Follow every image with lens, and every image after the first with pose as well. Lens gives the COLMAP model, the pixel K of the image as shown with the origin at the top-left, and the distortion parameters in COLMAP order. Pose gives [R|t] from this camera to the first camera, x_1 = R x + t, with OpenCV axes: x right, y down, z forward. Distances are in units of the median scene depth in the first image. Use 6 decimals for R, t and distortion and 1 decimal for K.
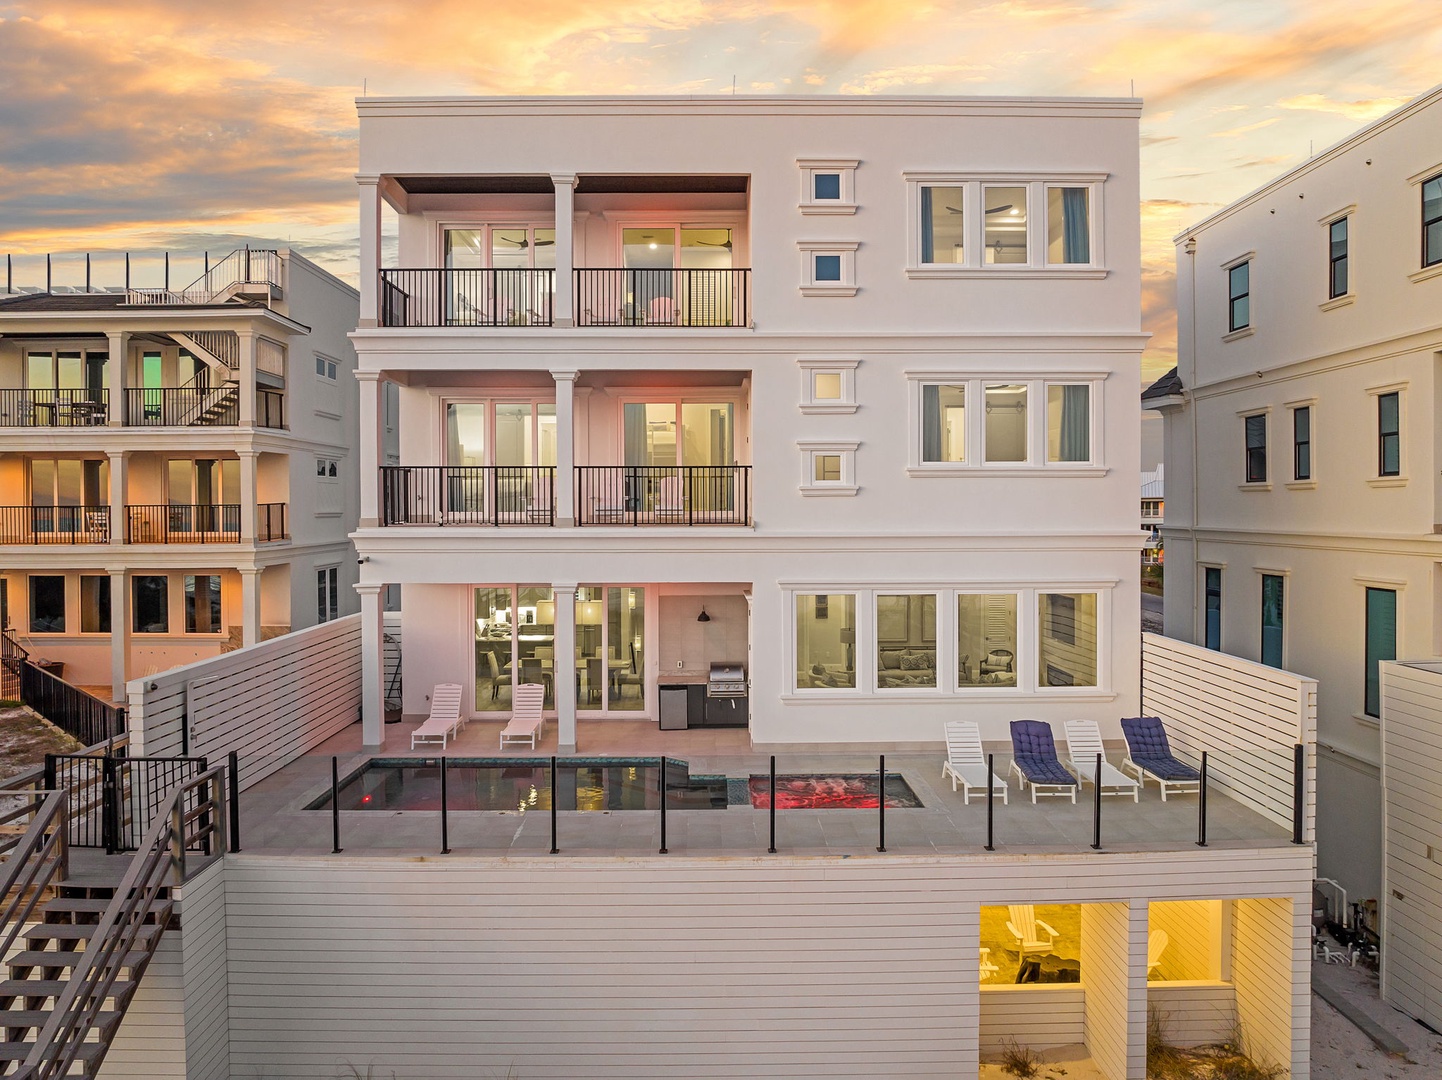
lens RADIAL K [[1056.7, 0, 673.5], [0, 1056.7, 541.9], [0, 0, 1]] dist [-0.060455, 0.035342]
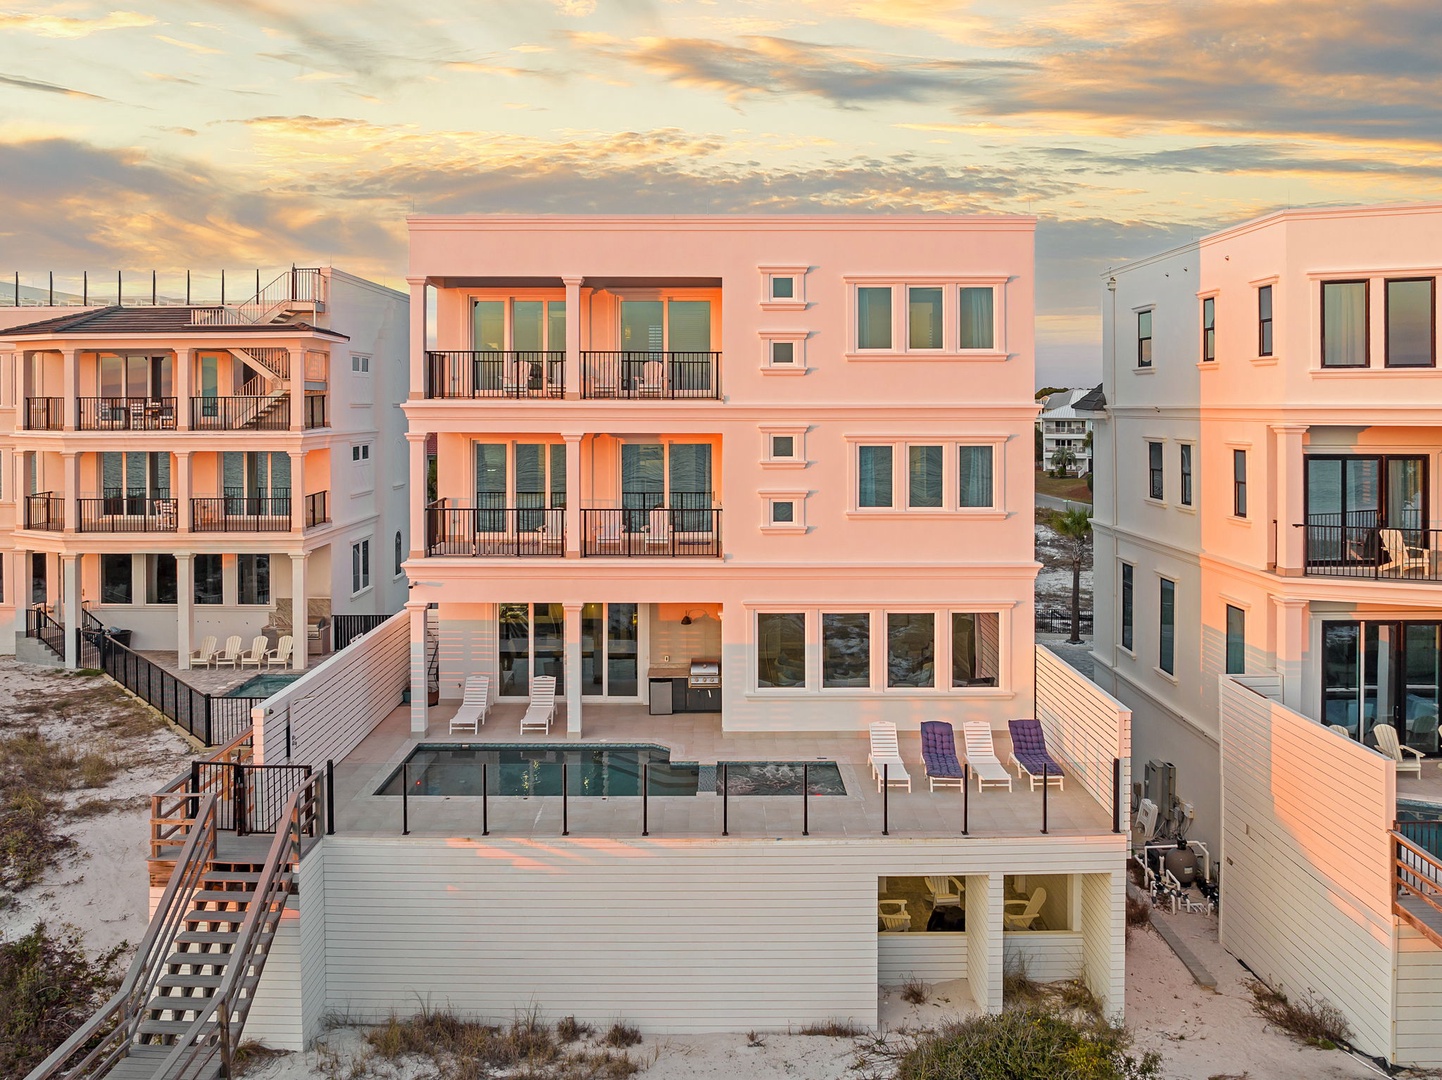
lens RADIAL K [[1053.2, 0, 669.0], [0, 1053.2, 446.1], [0, 0, 1]] dist [-0.029964, -0.003549]
pose [[0.999950, 0.001670, -0.009881, 0.024328], [-0.001785, 0.999931, -0.011630, -0.137900], [0.009861, 0.011647, 0.999884, -0.261576]]
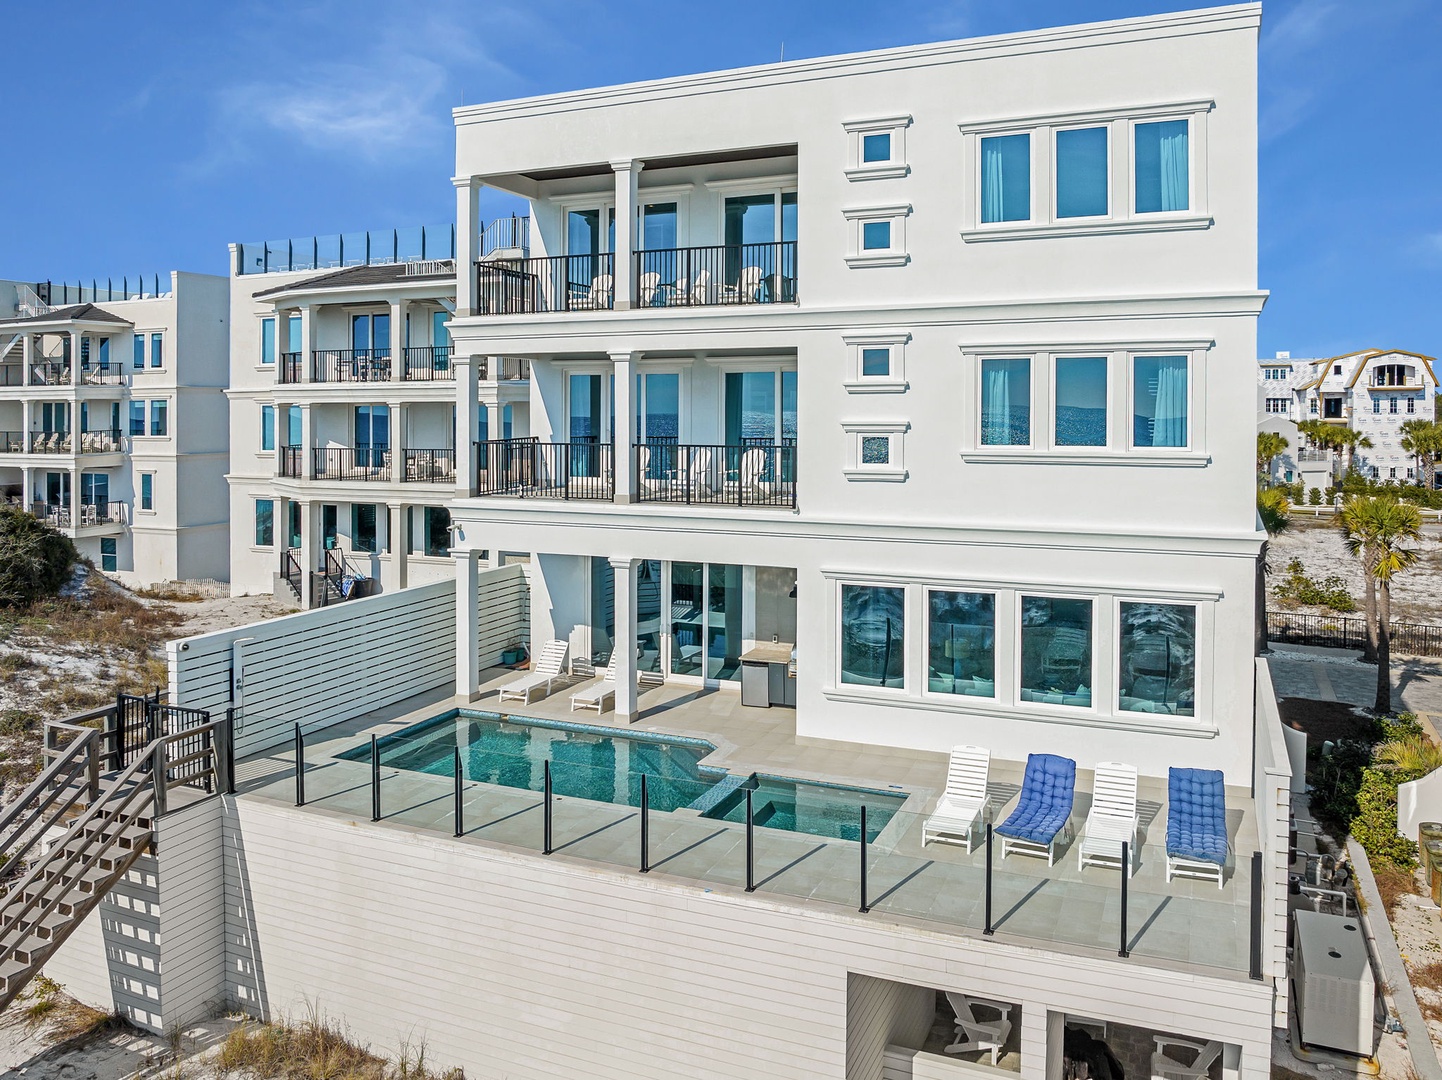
lens RADIAL K [[1053.2, 0, 669.0], [0, 1053.2, 446.1], [0, 0, 1]] dist [-0.029964, -0.003549]
pose [[0.917288, 0.012870, -0.398017, 0.358523], [-0.013239, 0.999911, 0.001823, -0.075286], [0.398005, 0.003597, 0.917376, 0.076730]]
